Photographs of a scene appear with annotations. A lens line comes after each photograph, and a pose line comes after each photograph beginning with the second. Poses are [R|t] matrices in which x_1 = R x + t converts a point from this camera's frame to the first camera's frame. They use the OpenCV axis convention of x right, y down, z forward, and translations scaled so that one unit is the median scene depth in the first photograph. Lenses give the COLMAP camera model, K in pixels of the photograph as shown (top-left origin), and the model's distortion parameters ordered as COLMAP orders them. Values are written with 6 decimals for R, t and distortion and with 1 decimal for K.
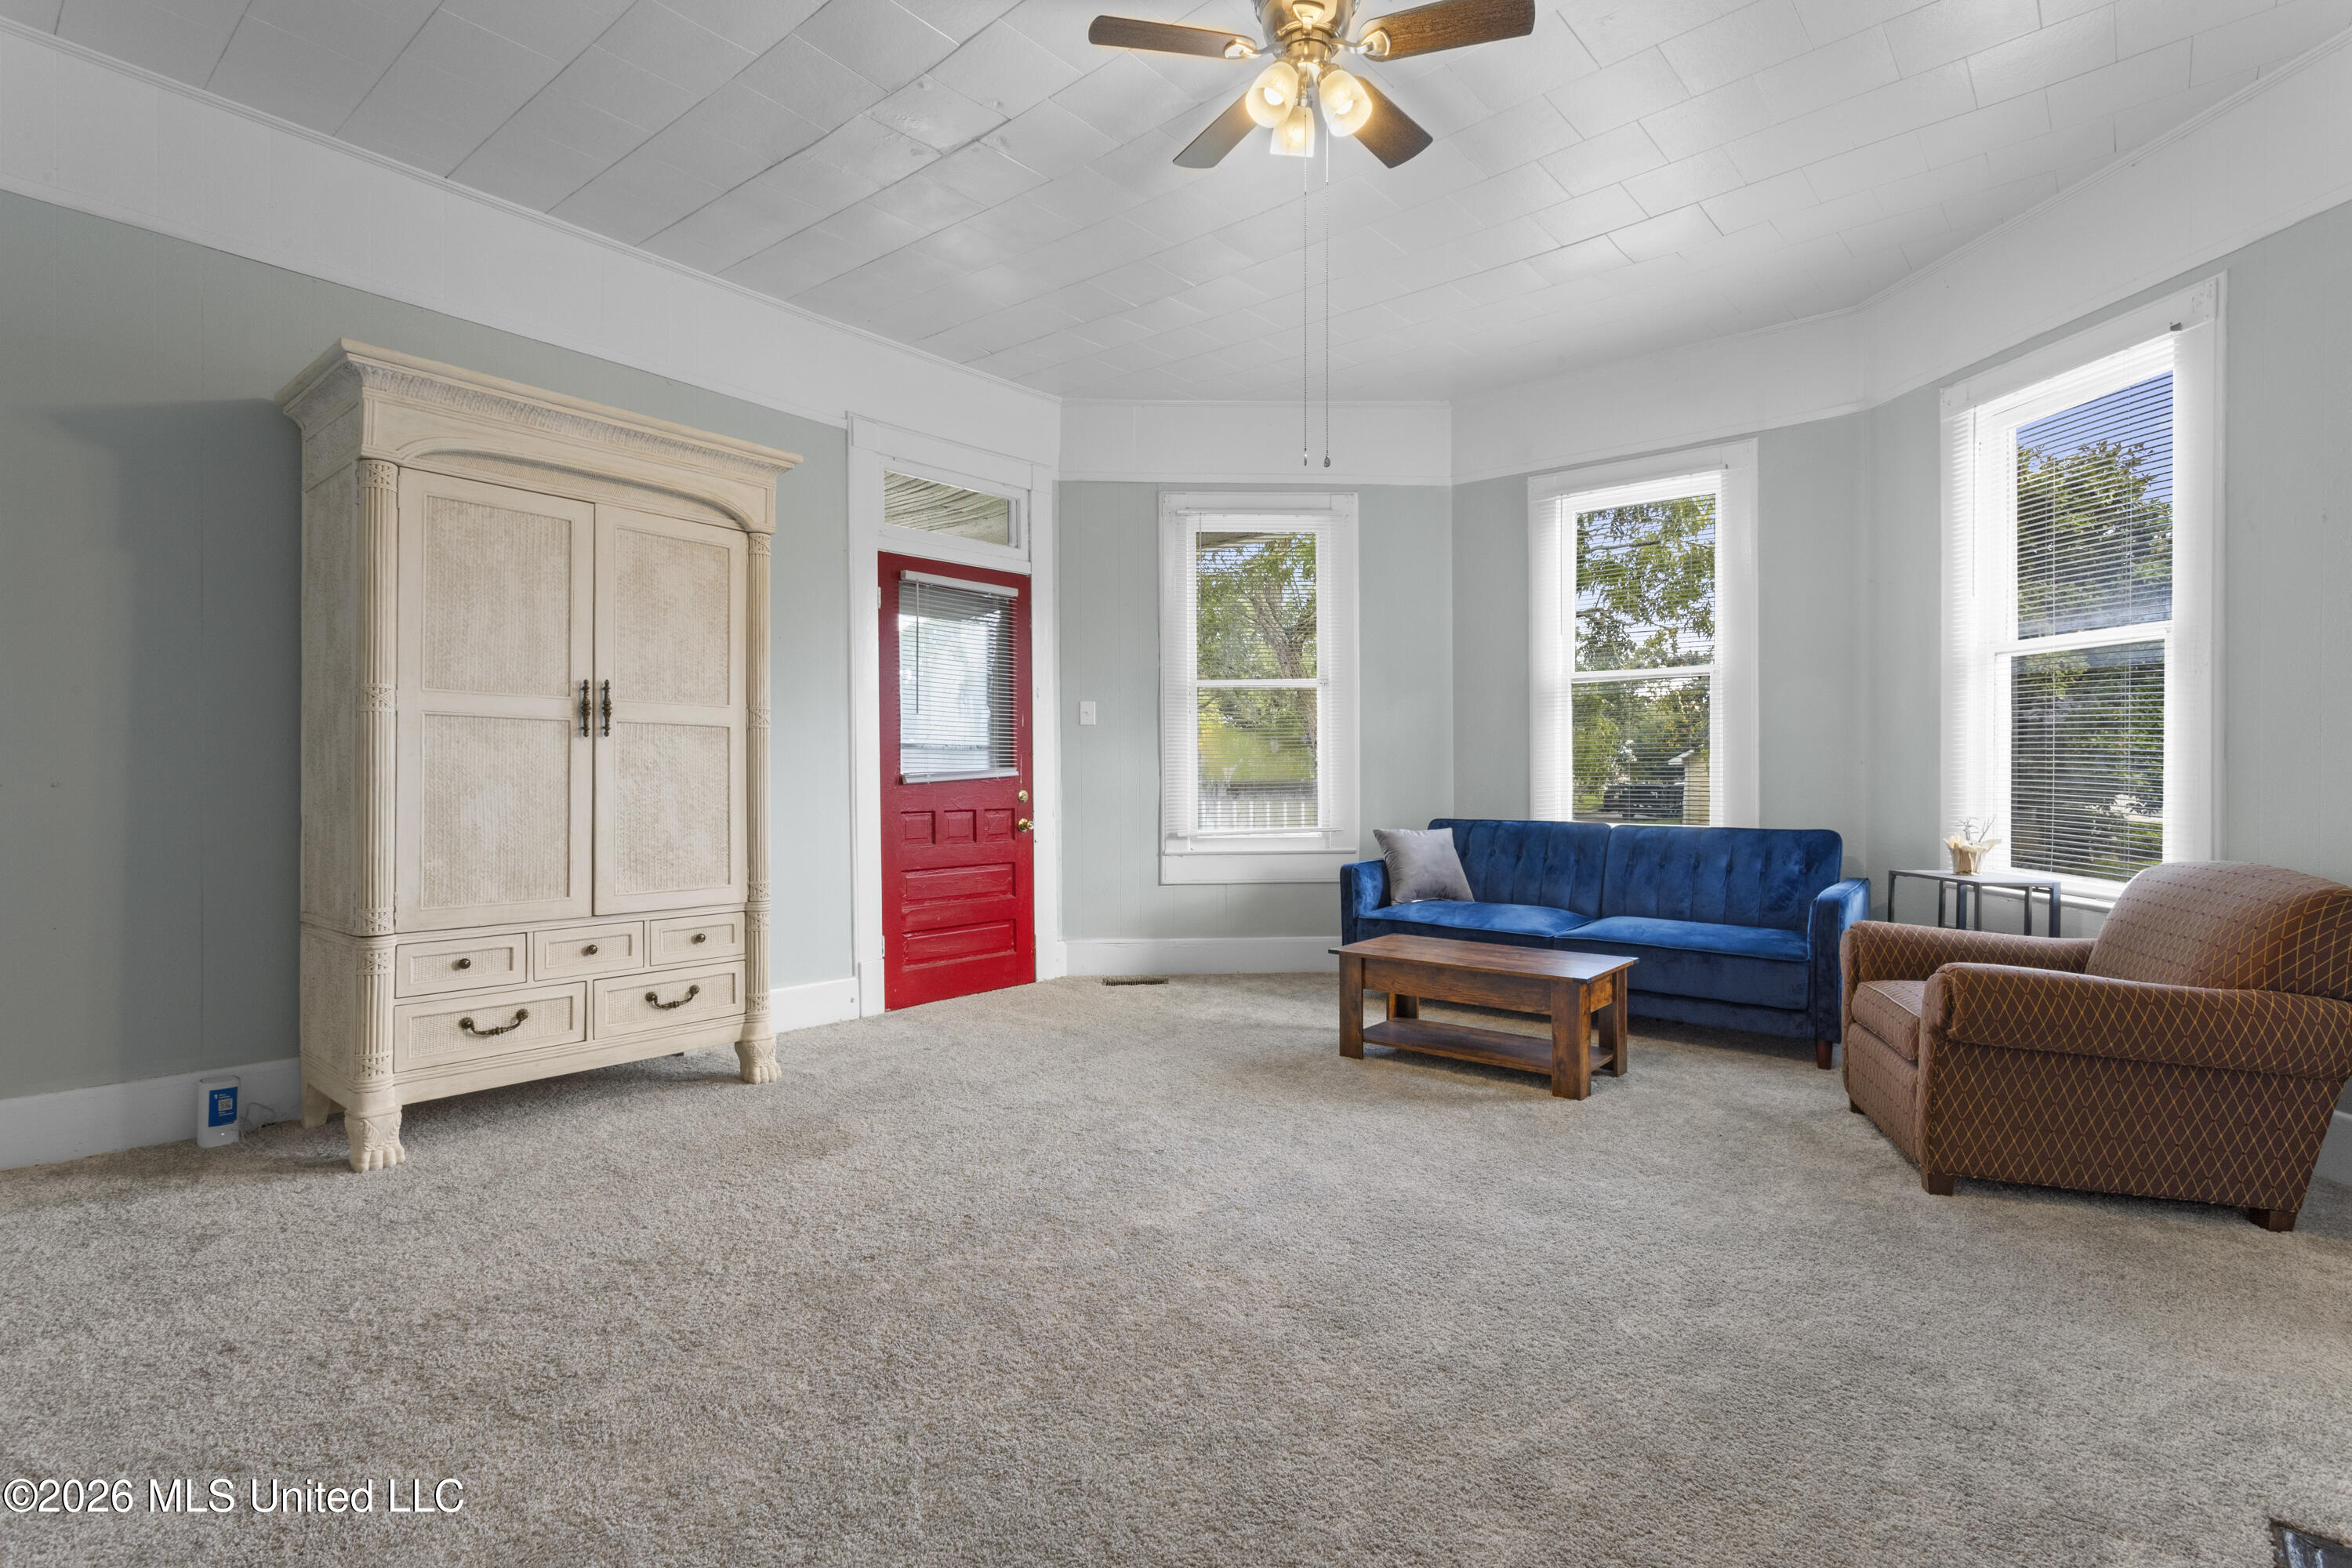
lens RADIAL K [[1106.5, 0, 1175.3], [0, 1106.5, 771.9], [0, 0, 1]] dist [-0.000144, 0.000132]
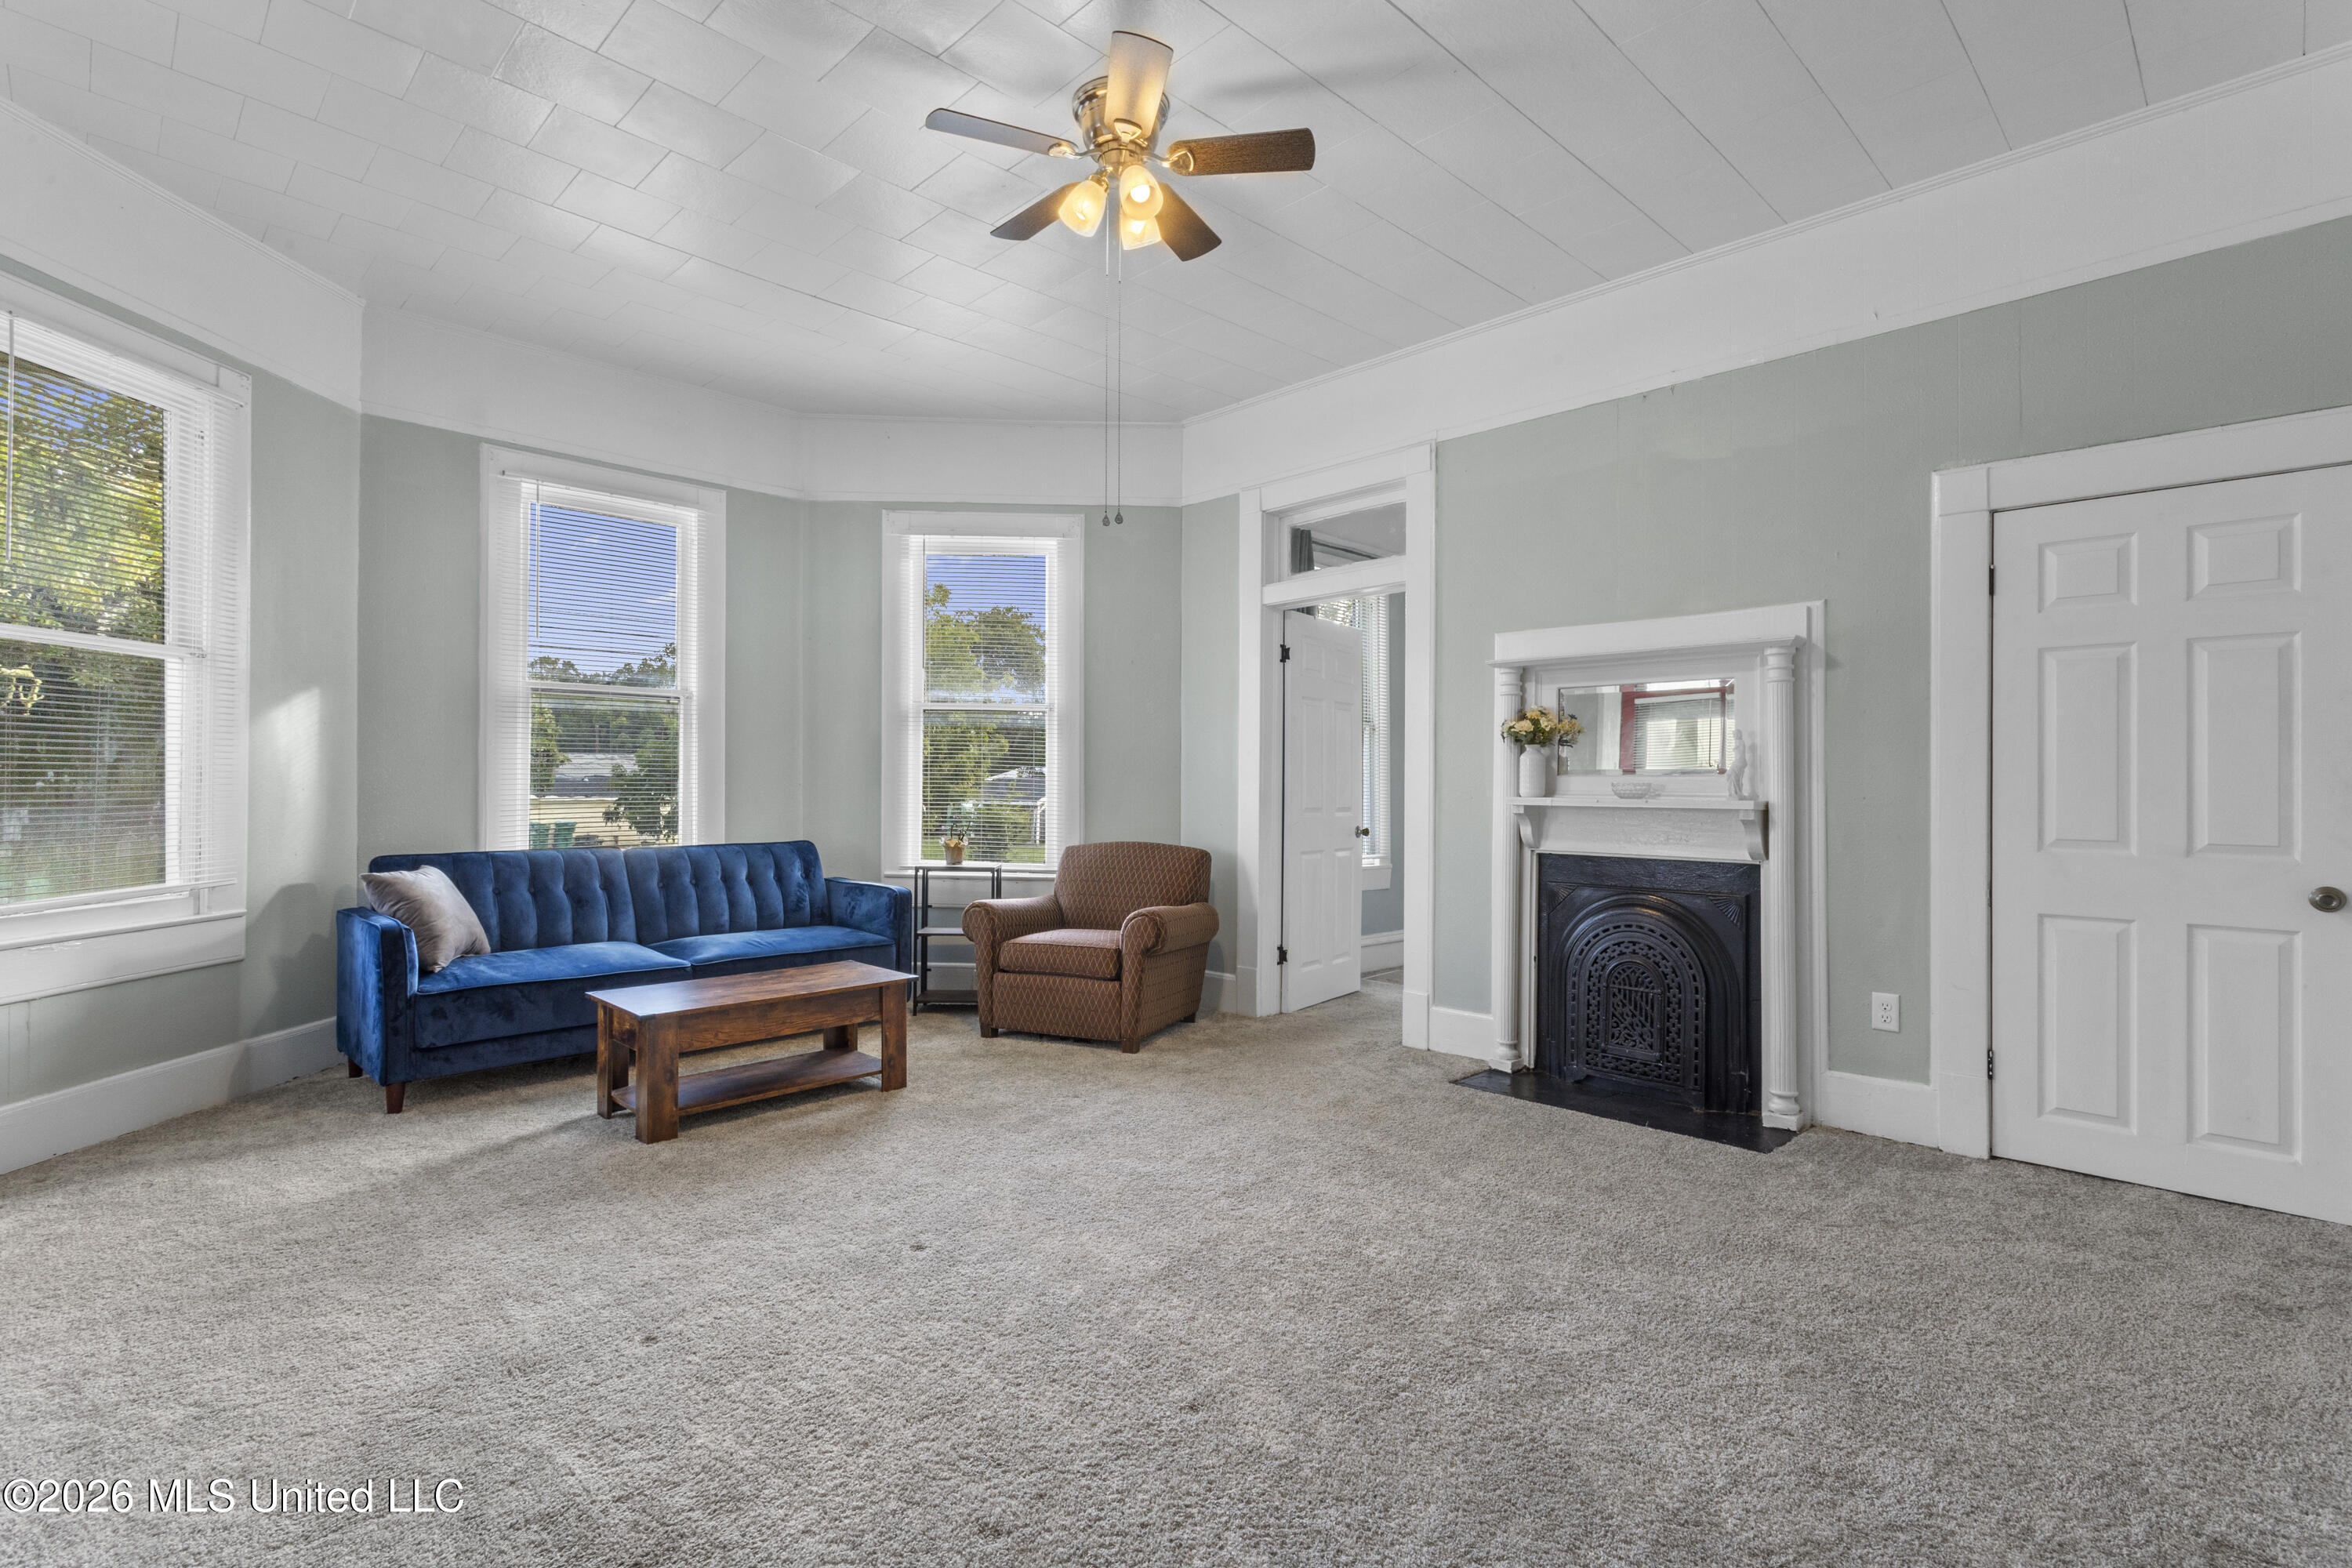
lens RADIAL K [[1106.5, 0, 1175.3], [0, 1106.5, 771.9], [0, 0, 1]] dist [-0.000144, 0.000132]
pose [[0.081826, 0.017869, 0.996486, -0.457467], [-0.000742, 0.999840, -0.017868, -0.001905], [-0.996646, 0.000722, 0.081826, 0.395984]]
